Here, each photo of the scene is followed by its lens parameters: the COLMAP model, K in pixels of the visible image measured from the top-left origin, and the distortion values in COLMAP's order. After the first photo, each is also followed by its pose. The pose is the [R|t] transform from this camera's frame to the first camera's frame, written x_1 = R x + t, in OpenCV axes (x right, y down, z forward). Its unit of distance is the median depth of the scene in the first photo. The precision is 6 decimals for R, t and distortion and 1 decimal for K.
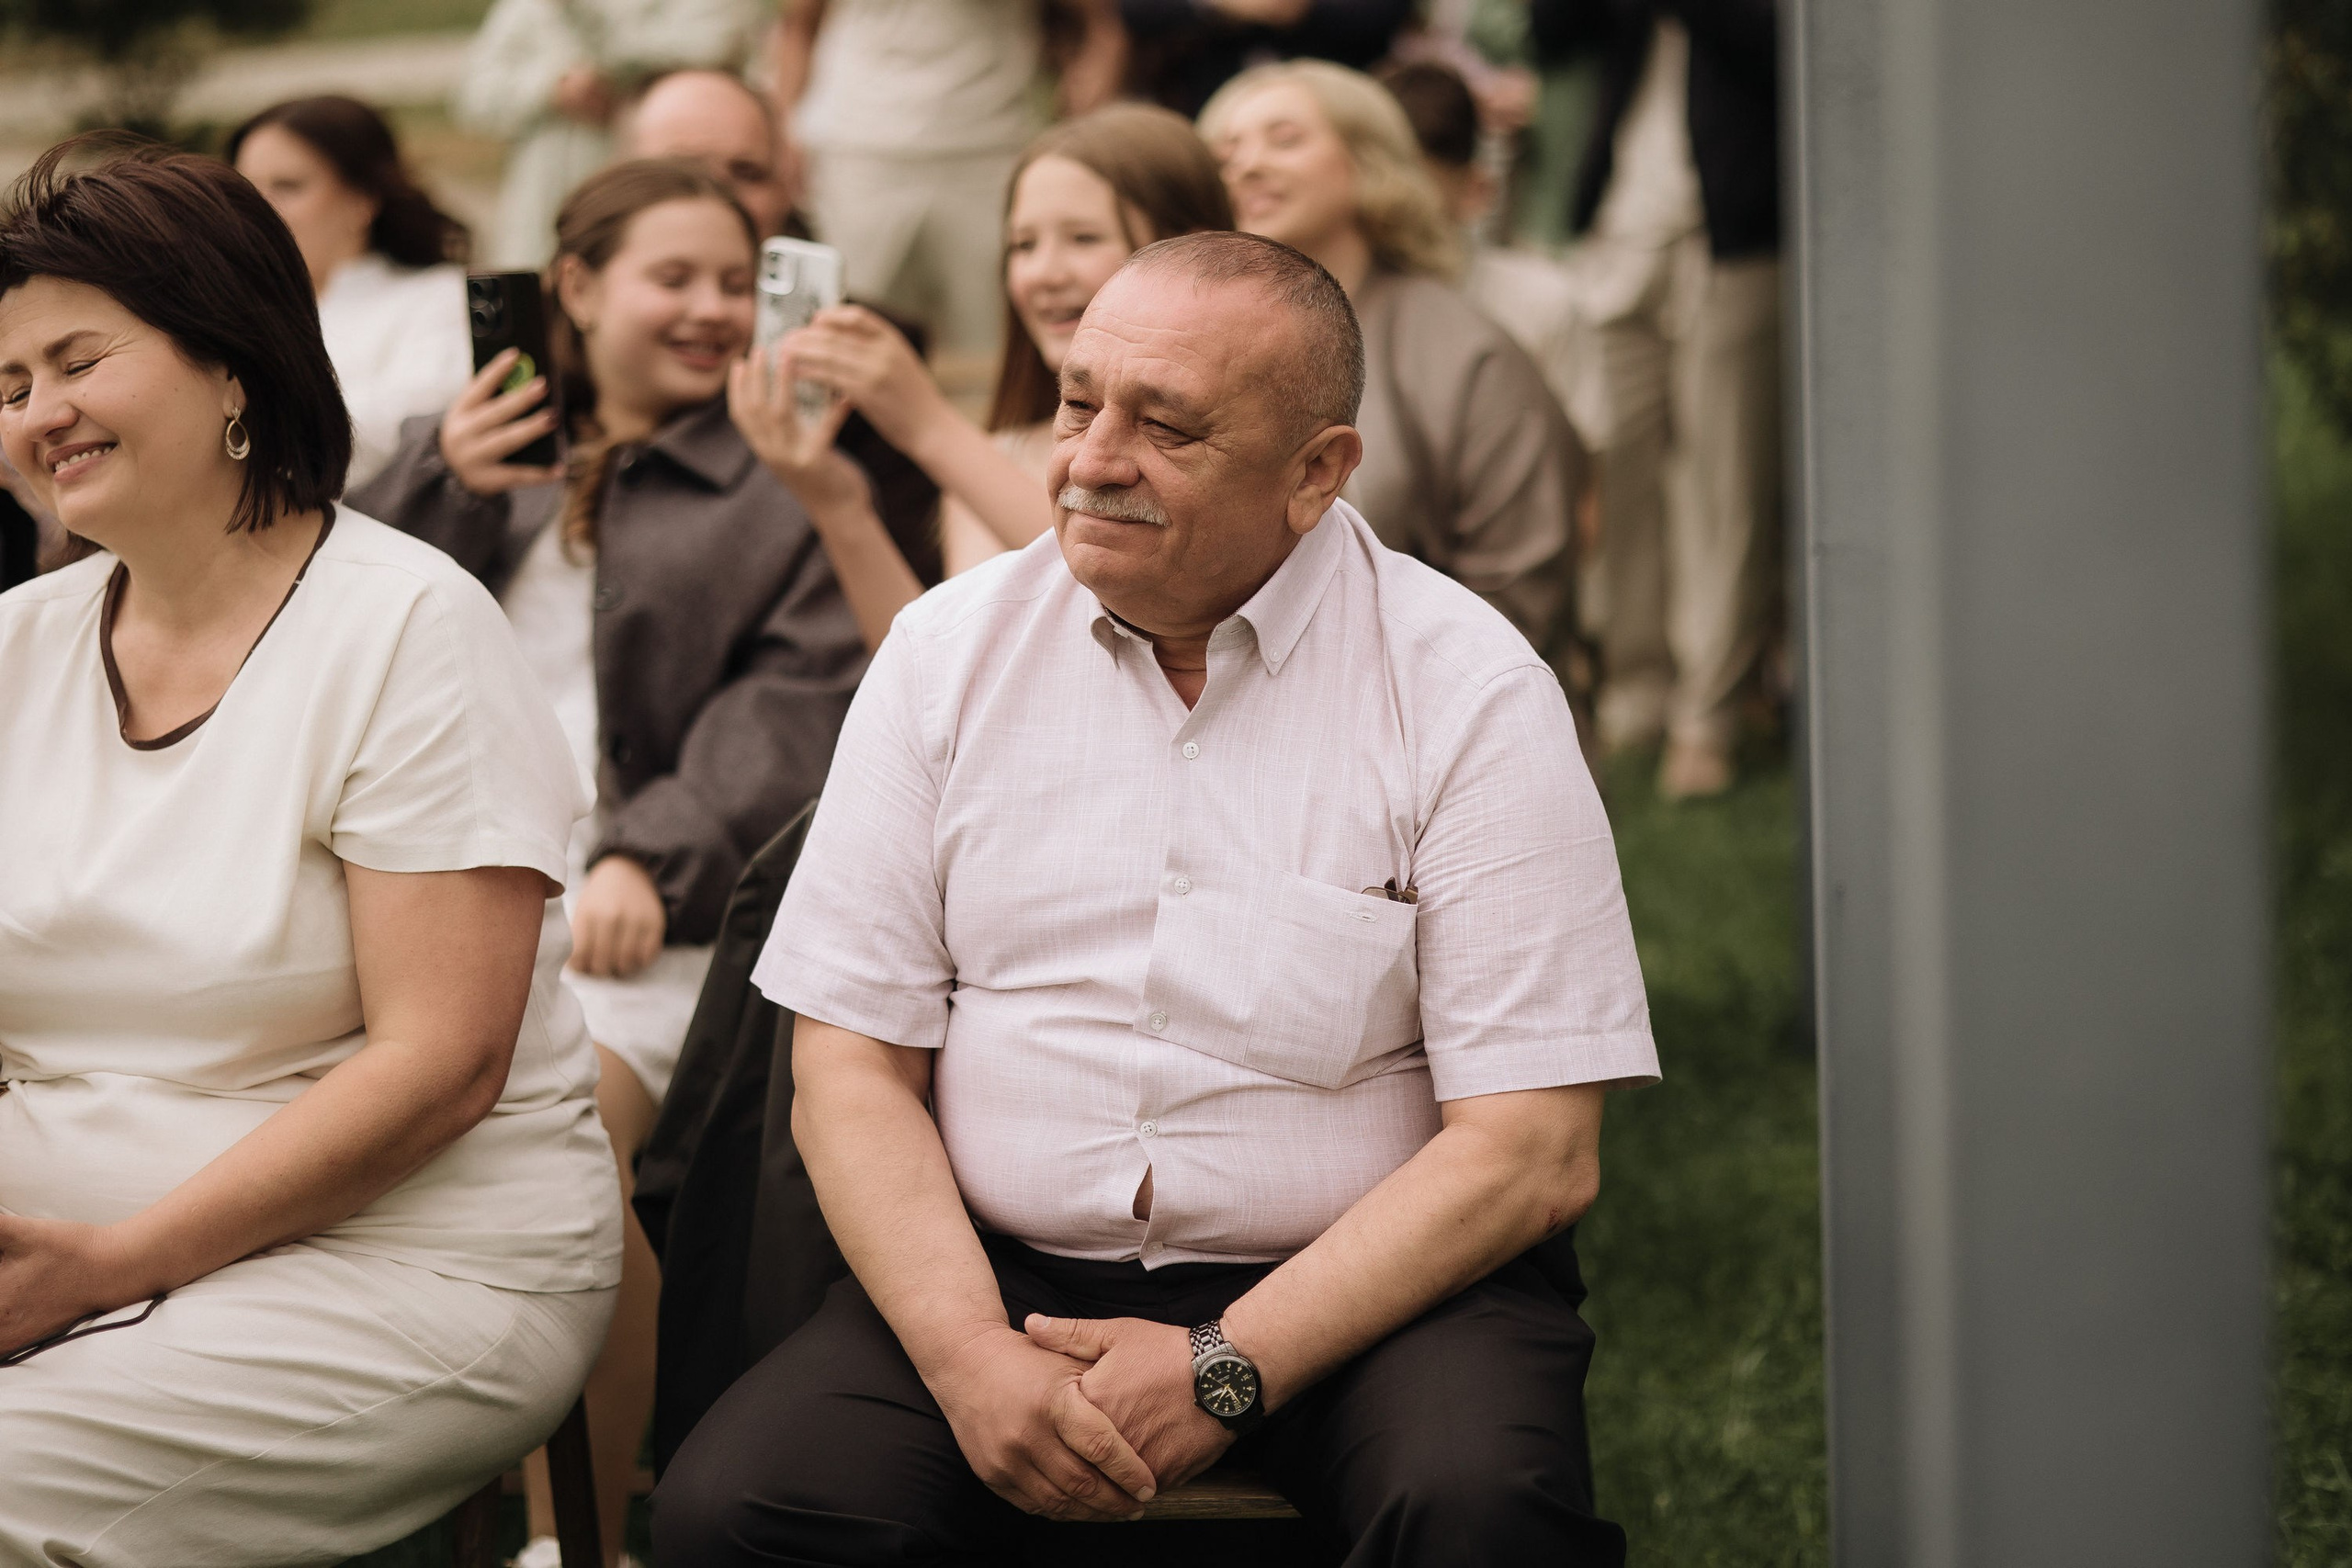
lens RADIAL K [[5754.8, 0, 1176.6], [0, 5754.8, 781.0], [0, 0, 1]] dist [-0.166981, 0.000000]
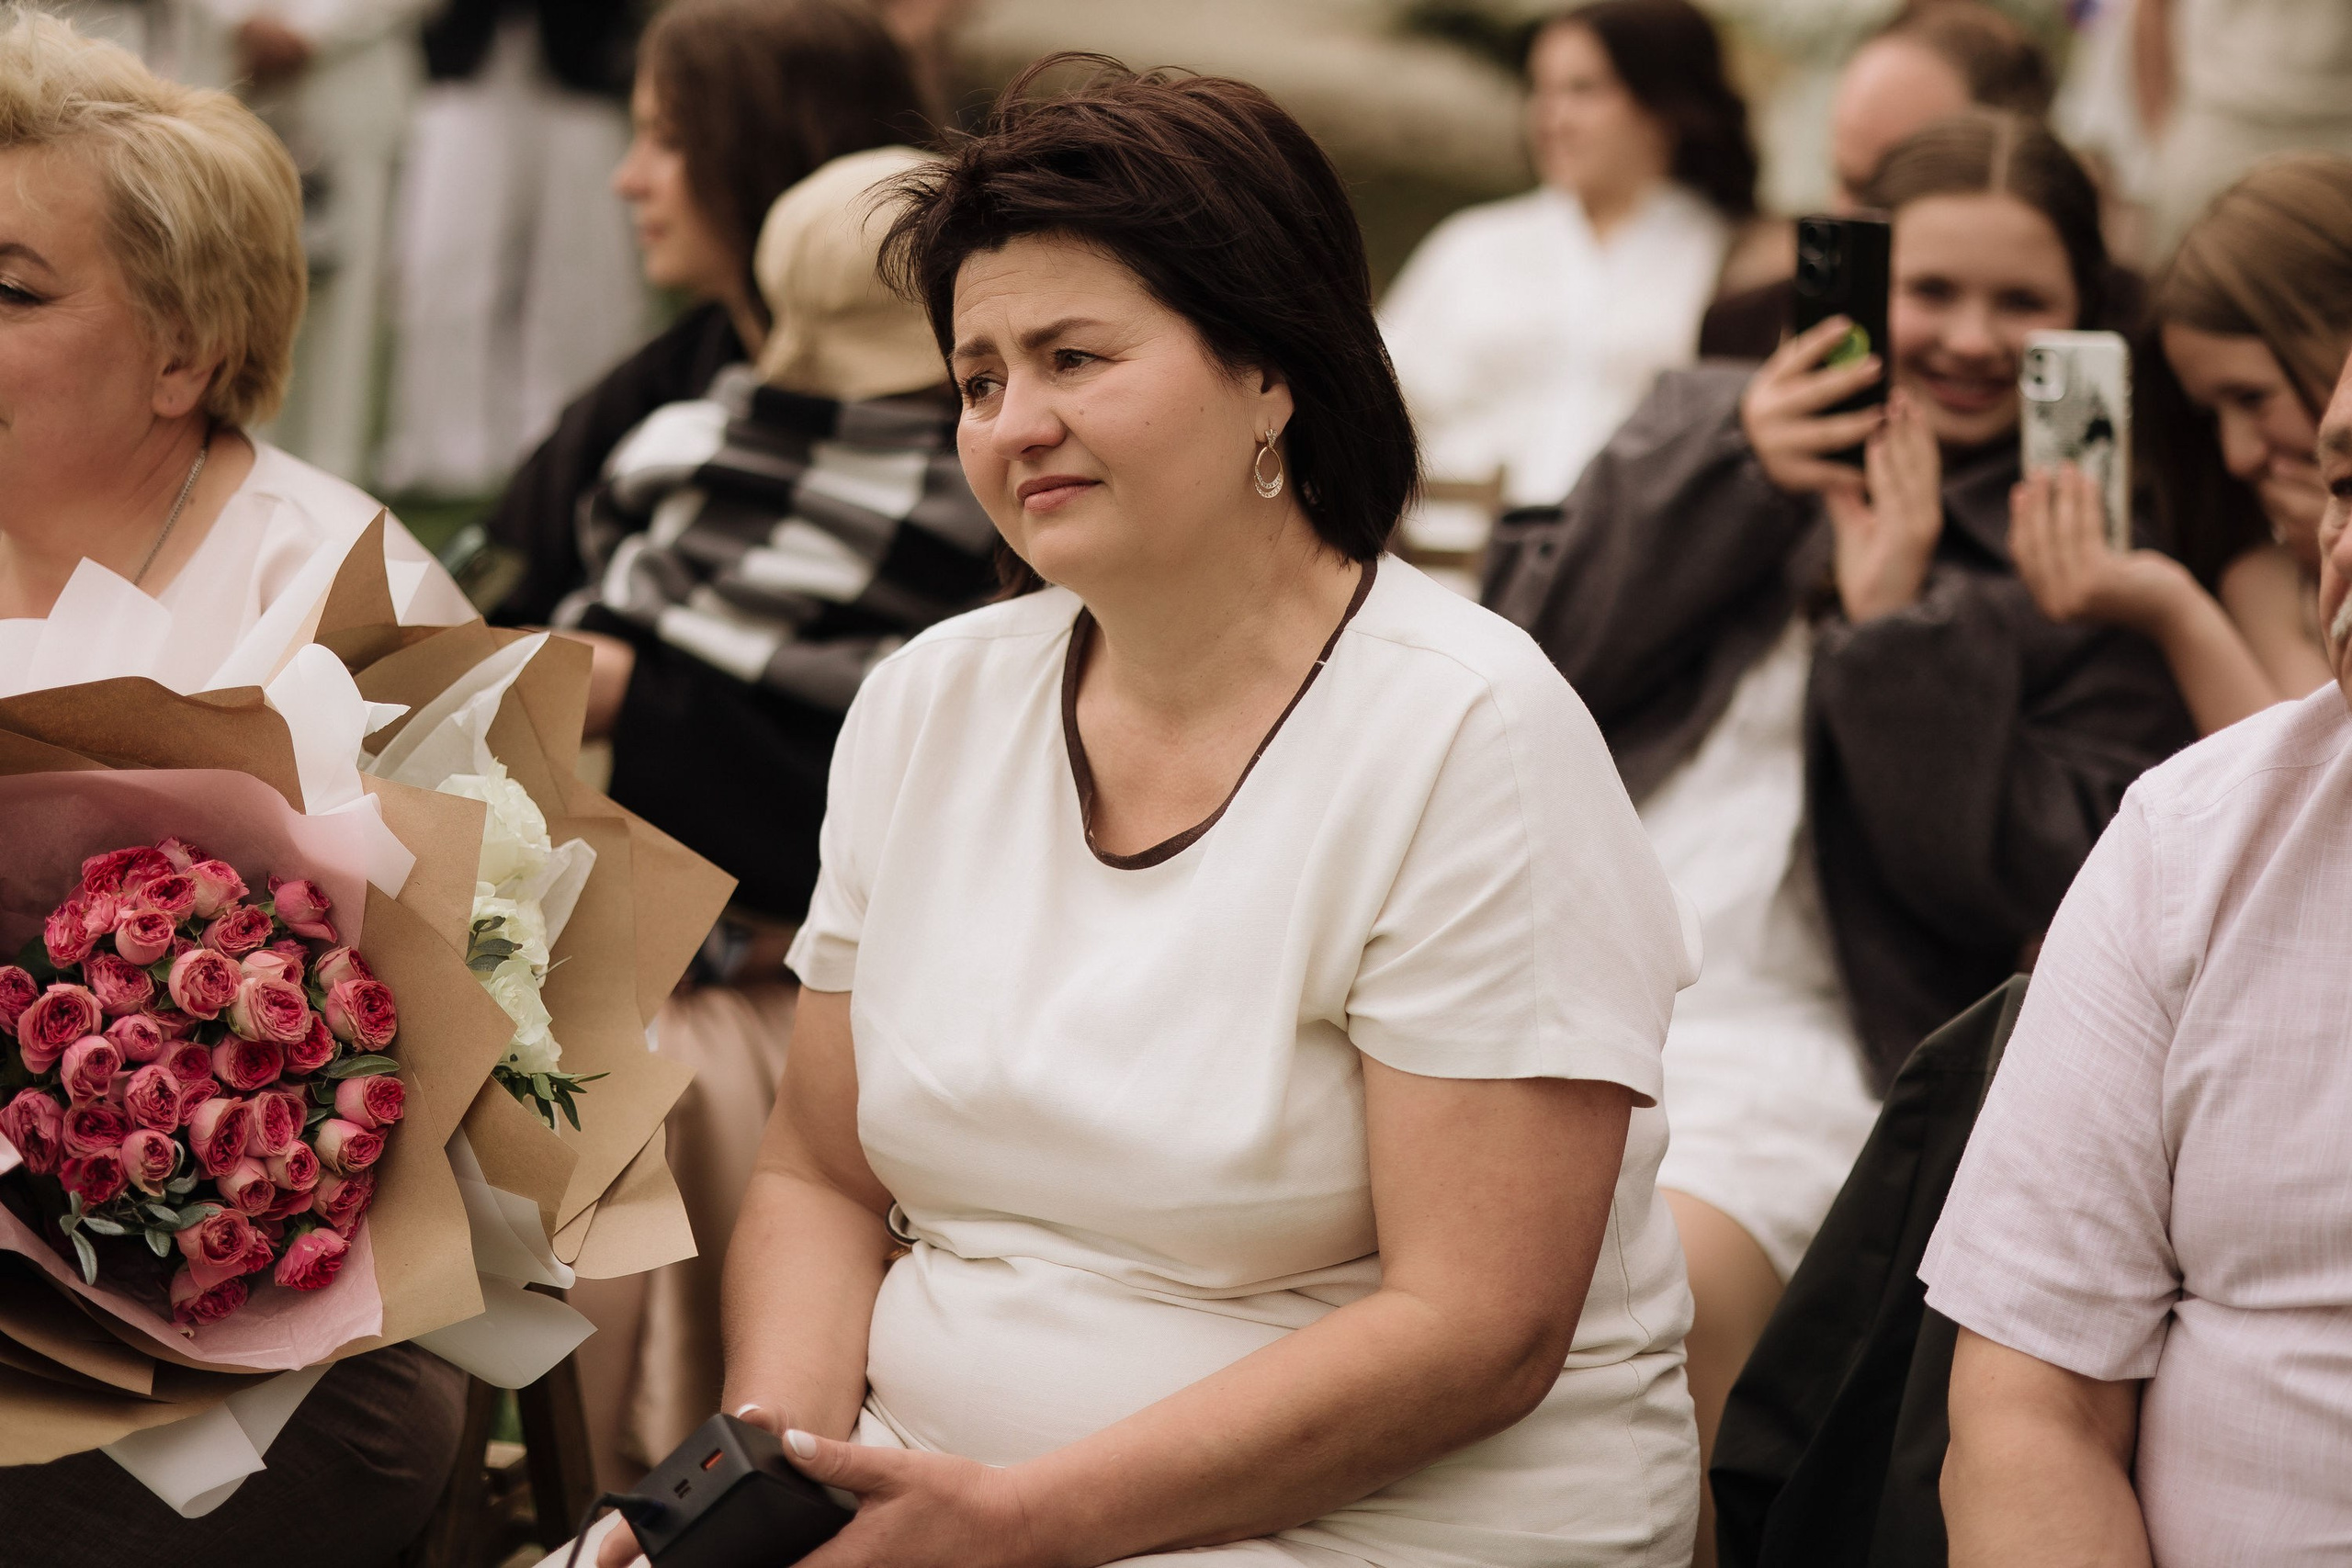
lens RADIAL K [[5754.8, 0, 1173.1], [0, 5754.8, 785.6], [0, 0, 1]] dist [-0.166981, 0.000000]
pose [[0.981096, 0.043808, -0.188496, -0.028582], [-0.041490, 0.999007, 0.016229, -0.032682], [0.189020, -0.008102, 0.981940, 0.256283]]
